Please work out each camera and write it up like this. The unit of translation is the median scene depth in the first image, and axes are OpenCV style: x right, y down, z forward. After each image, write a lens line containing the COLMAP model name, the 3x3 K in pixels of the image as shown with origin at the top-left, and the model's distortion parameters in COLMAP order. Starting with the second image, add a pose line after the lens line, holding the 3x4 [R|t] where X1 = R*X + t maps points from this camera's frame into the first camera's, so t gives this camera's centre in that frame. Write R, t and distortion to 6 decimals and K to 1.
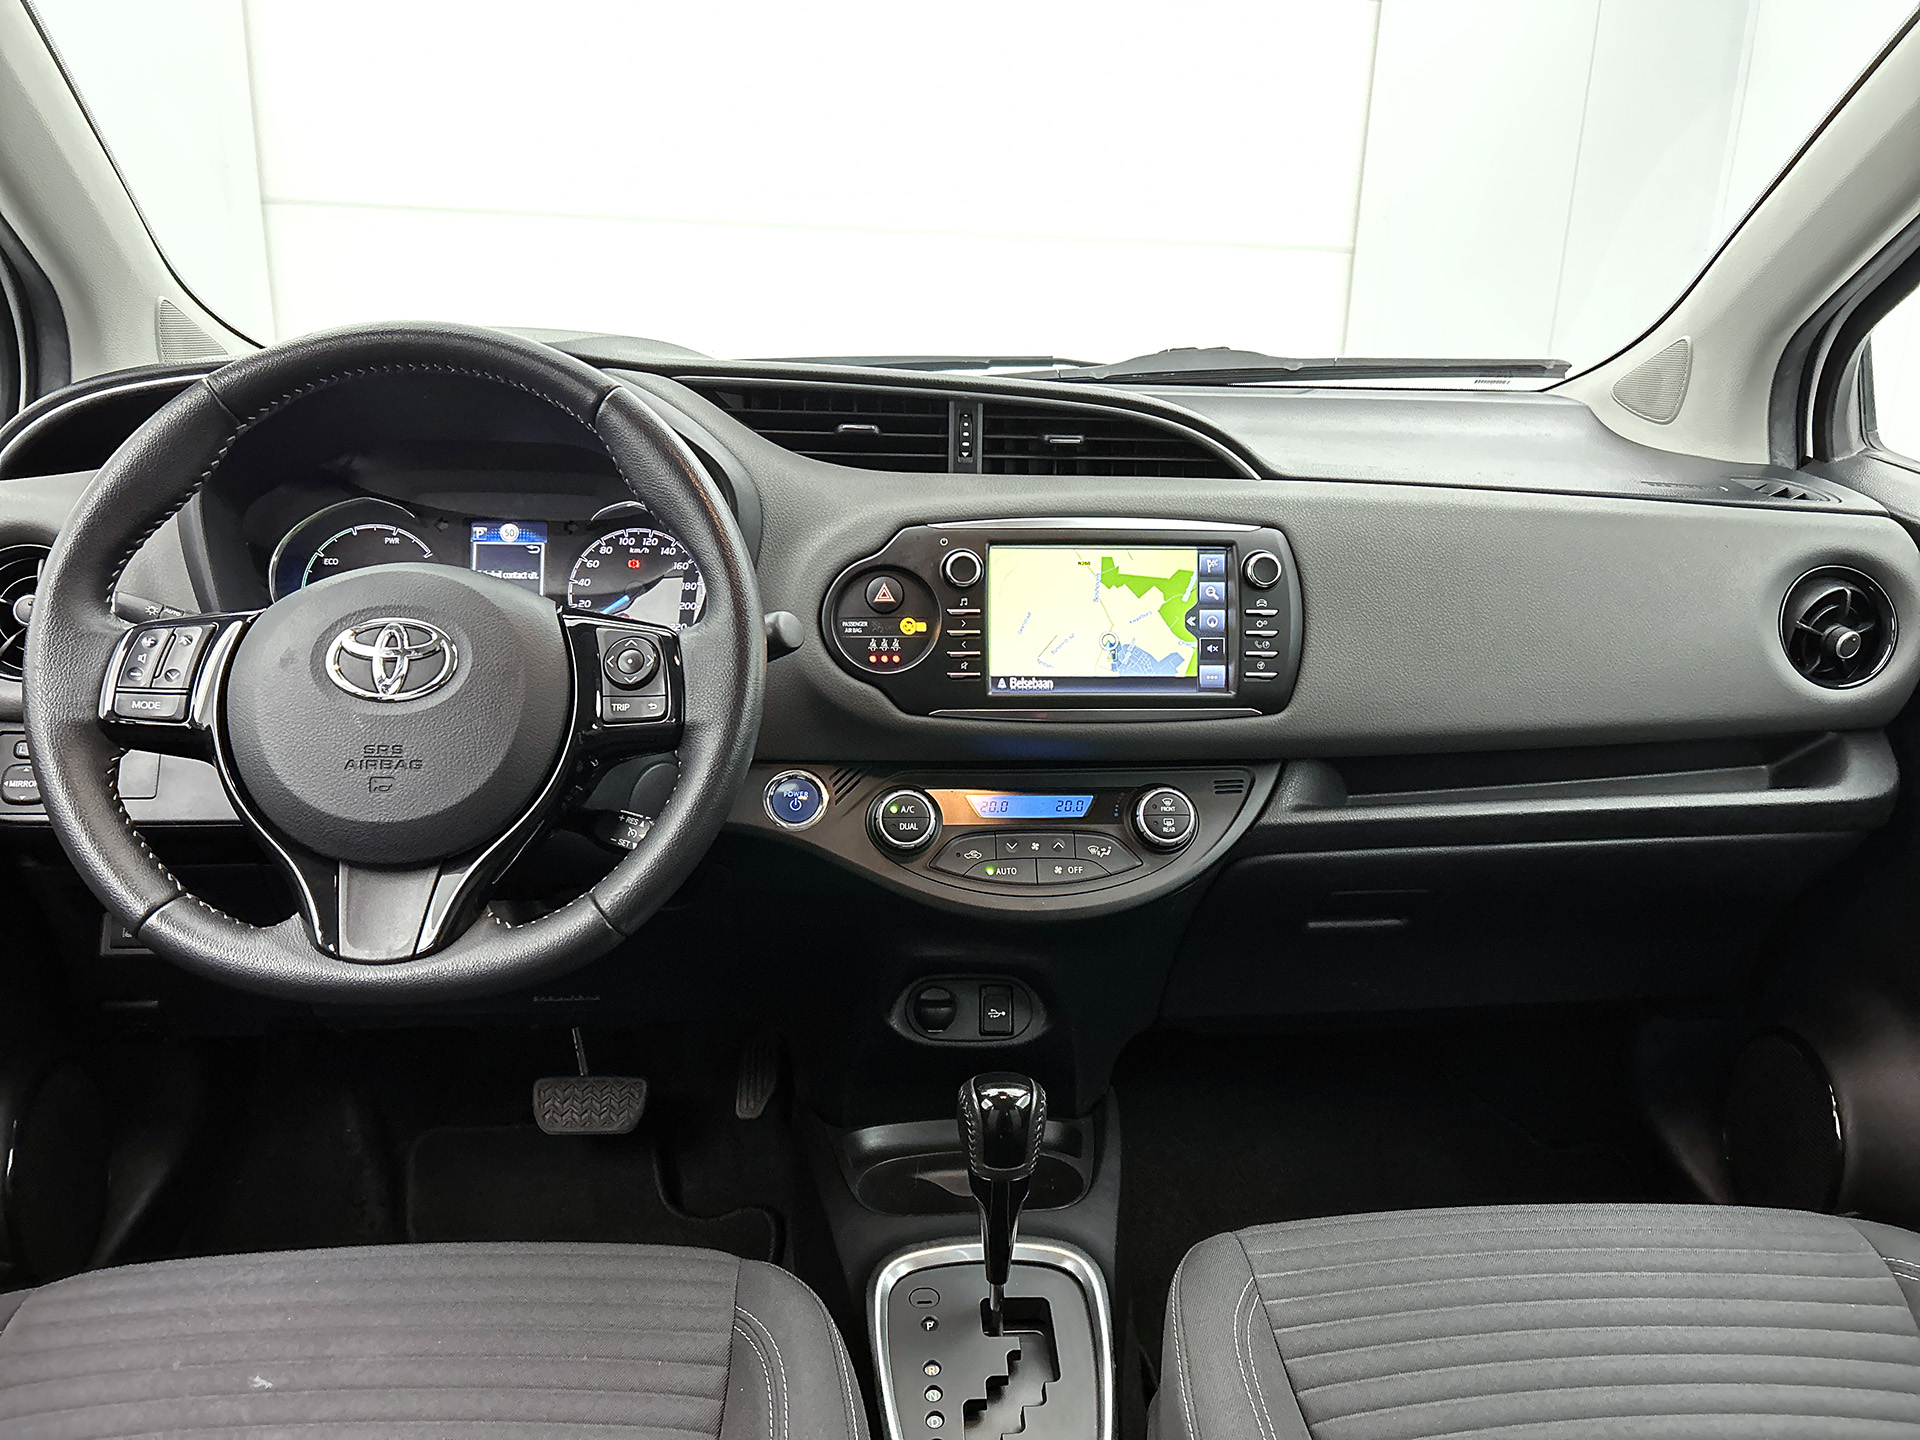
lens RADIAL K [[1456.0, 0, 960.0], [0, 1456.0, 720.0], [0, 0, 1]] dist [0.051354, -0.001043]
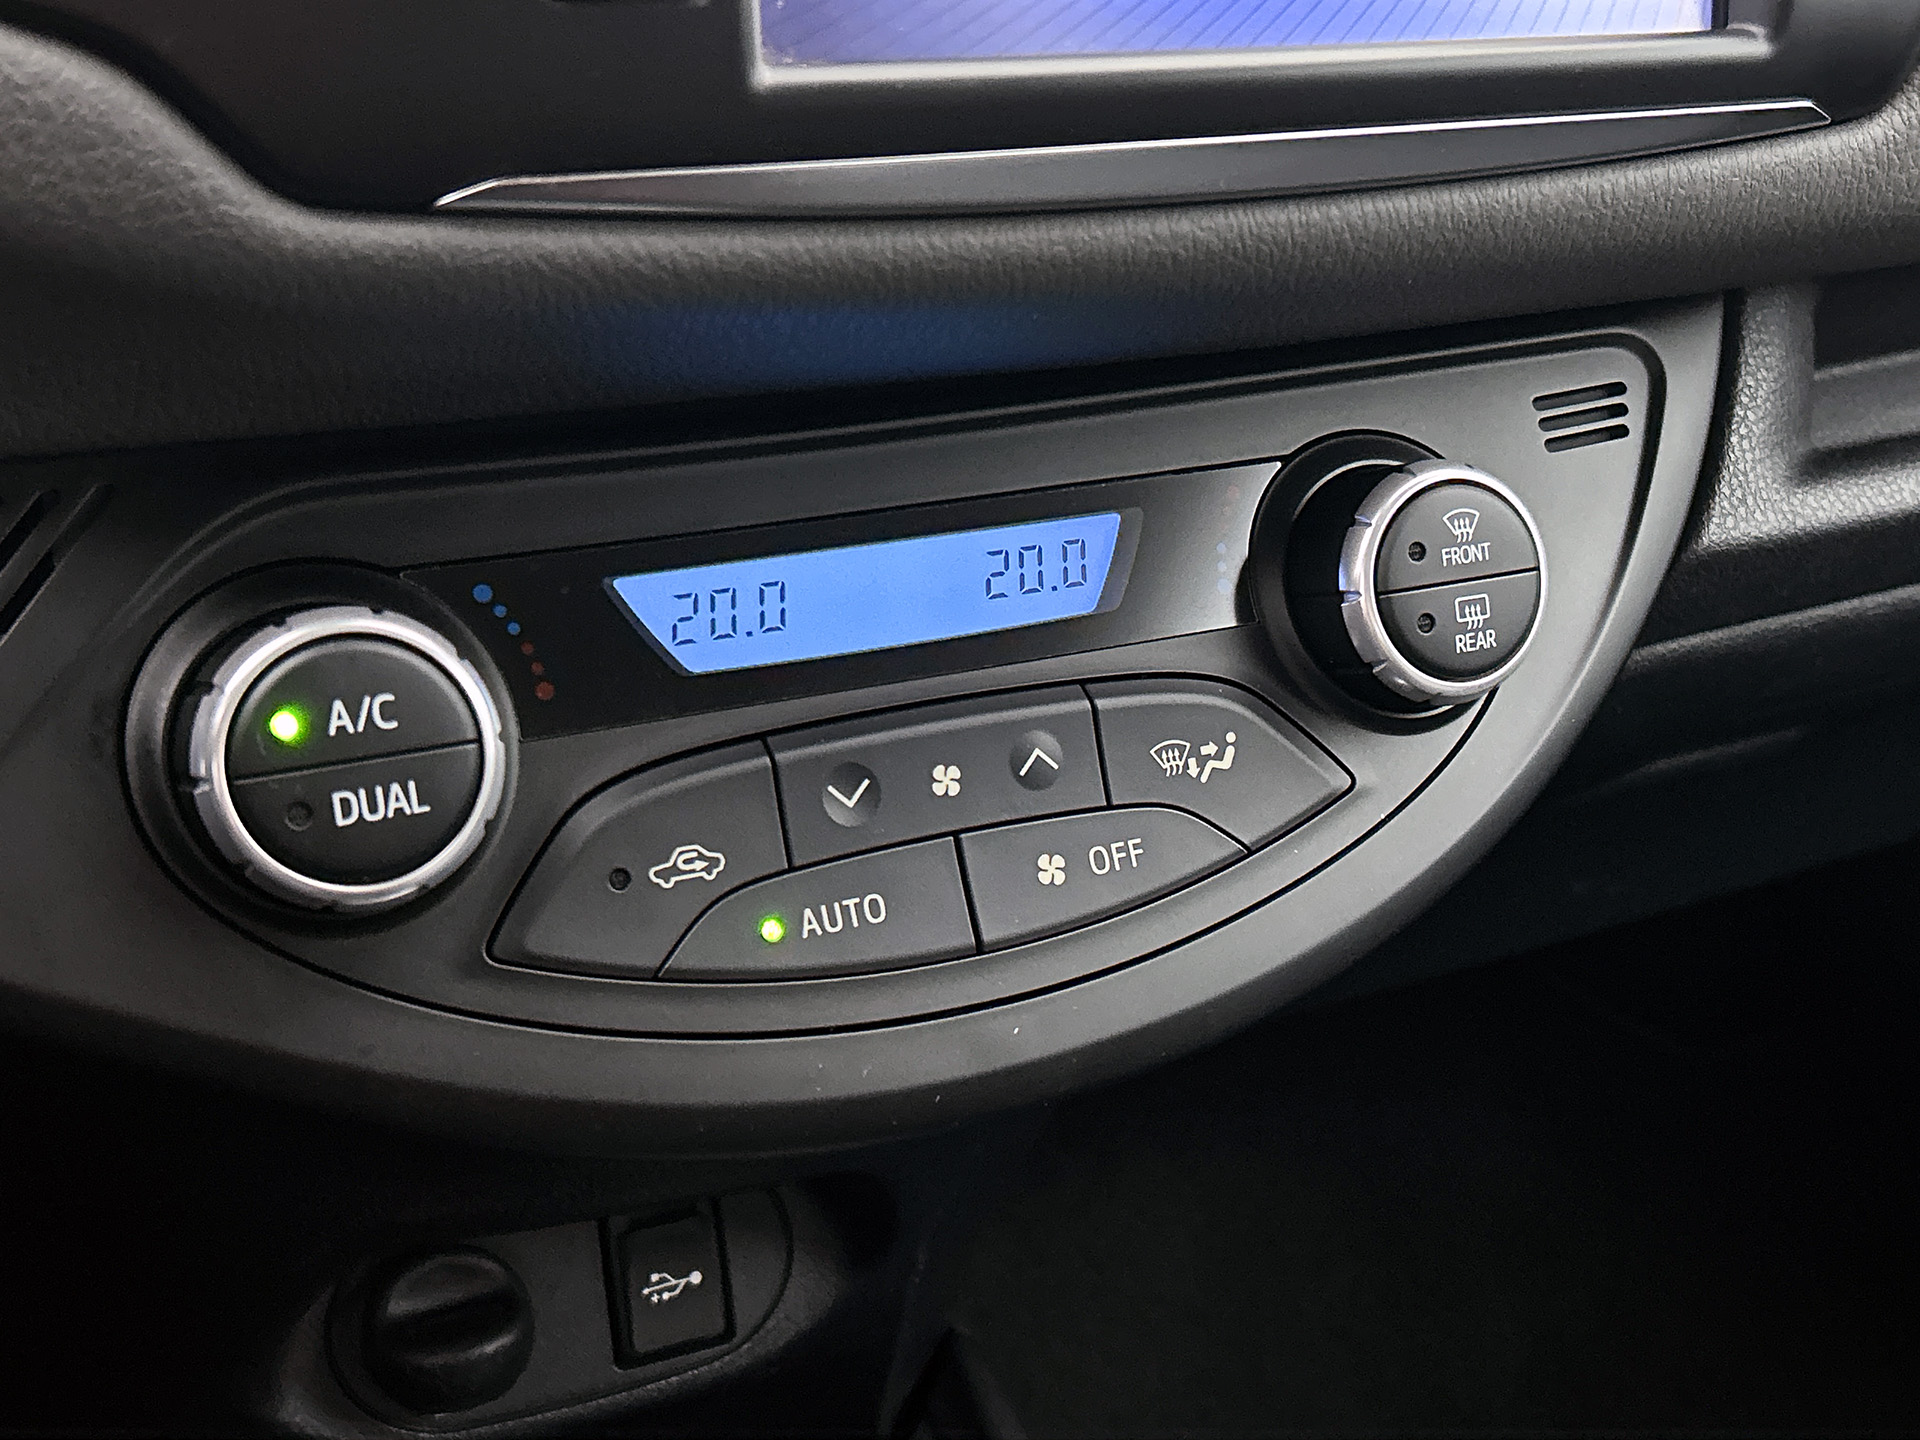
lens RADIAL K [[2293.8, 0, 960.0], [0, 2293.8, 720.0], [0, 0, 1]] dist [0.183746, -0.594851]
pose [[0.929943, -0.131274, 0.343473, -0.067049], [0.037457, 0.963062, 0.266663, -0.016510], [-0.365792, -0.235116, 0.900509, 0.689885]]
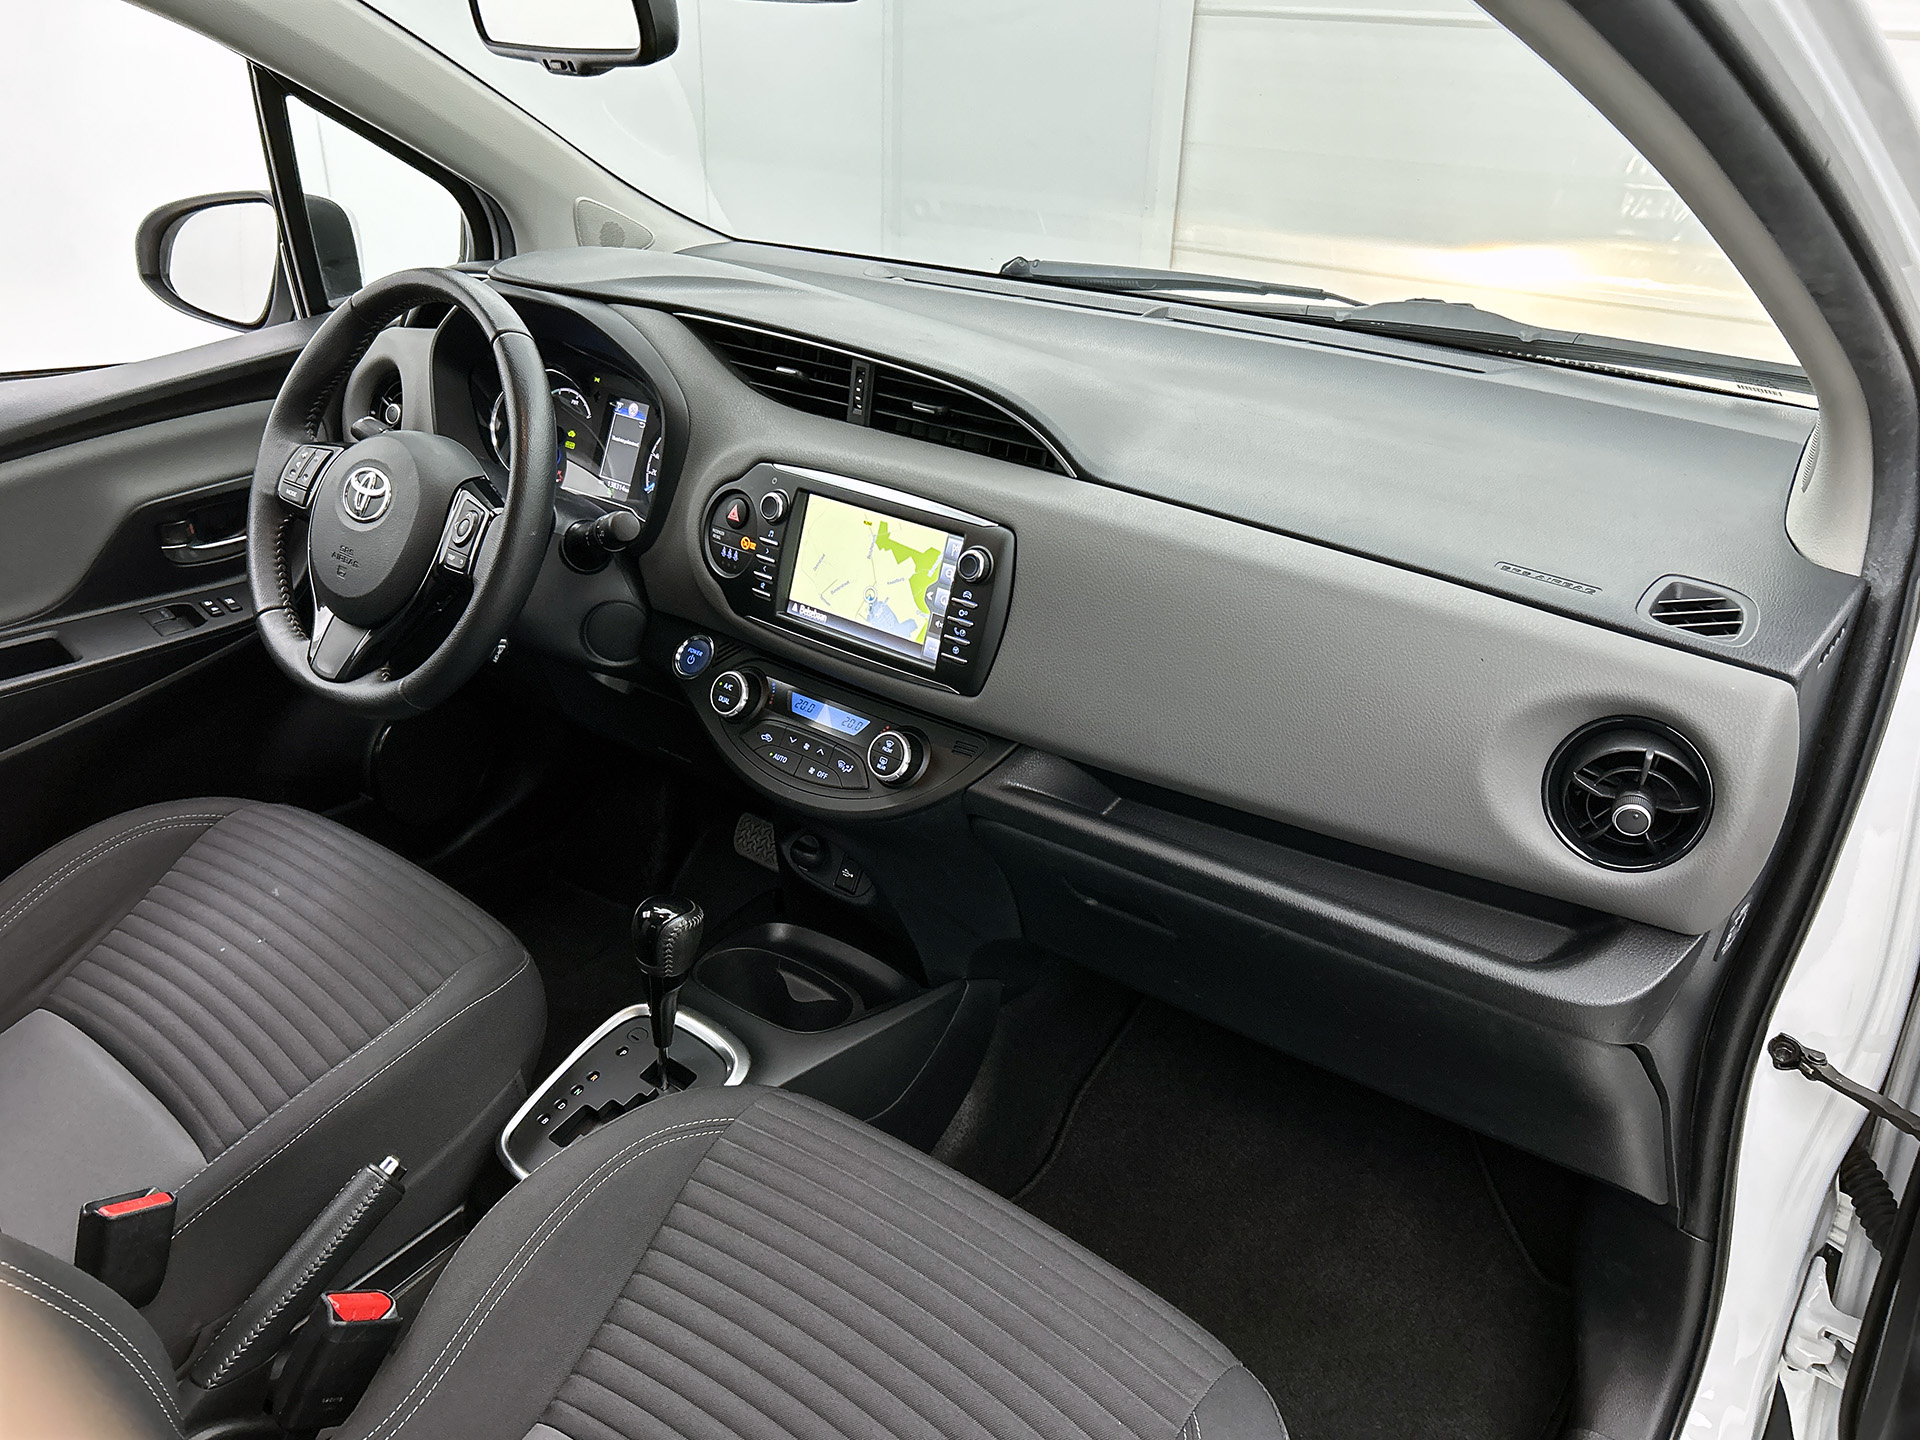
lens RADIAL K [[1456.0, 0, 960.0], [0, 1456.0, 720.0], [0, 0, 1]] dist [0.051354, -0.001043]
pose [[0.738259, 0.294118, -0.607016, 0.877014], [-0.202644, 0.955065, 0.216301, -0.221777], [0.643357, -0.036678, 0.764687, 0.164793]]
